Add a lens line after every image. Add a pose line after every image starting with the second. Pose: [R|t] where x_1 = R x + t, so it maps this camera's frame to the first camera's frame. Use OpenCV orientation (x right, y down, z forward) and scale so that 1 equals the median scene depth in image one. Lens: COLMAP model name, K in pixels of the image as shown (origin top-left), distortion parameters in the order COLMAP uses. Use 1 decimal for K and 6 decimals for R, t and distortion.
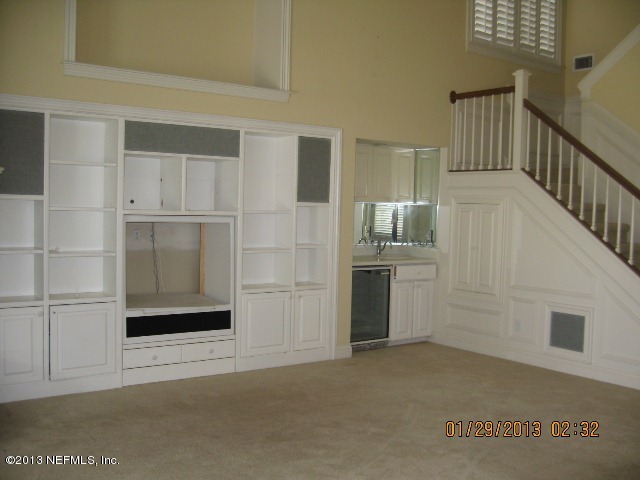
lens RADIAL K [[680.0, 0, 320.0], [0, 680.0, 240.0], [0, 0, 1]] dist [-0.077569, 0.000406]
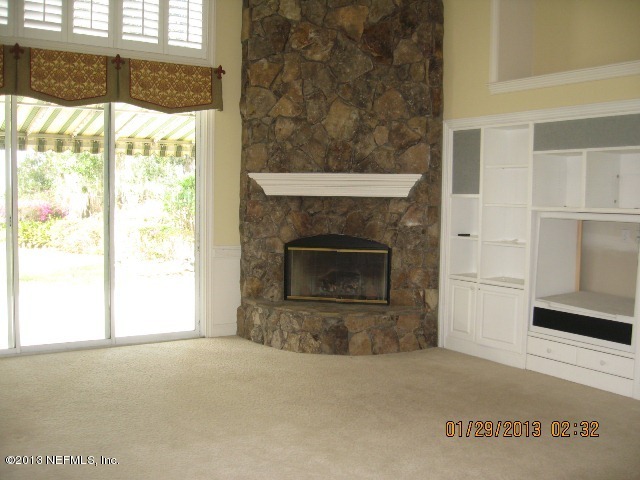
lens RADIAL K [[680.0, 0, 320.0], [0, 680.0, 240.0], [0, 0, 1]] dist [-0.077569, 0.000406]
pose [[-0.032932, 0.042055, -0.998572, 0.803315], [-0.059024, 0.997289, 0.043947, -0.018459], [0.997713, 0.060387, -0.030360, 0.696080]]
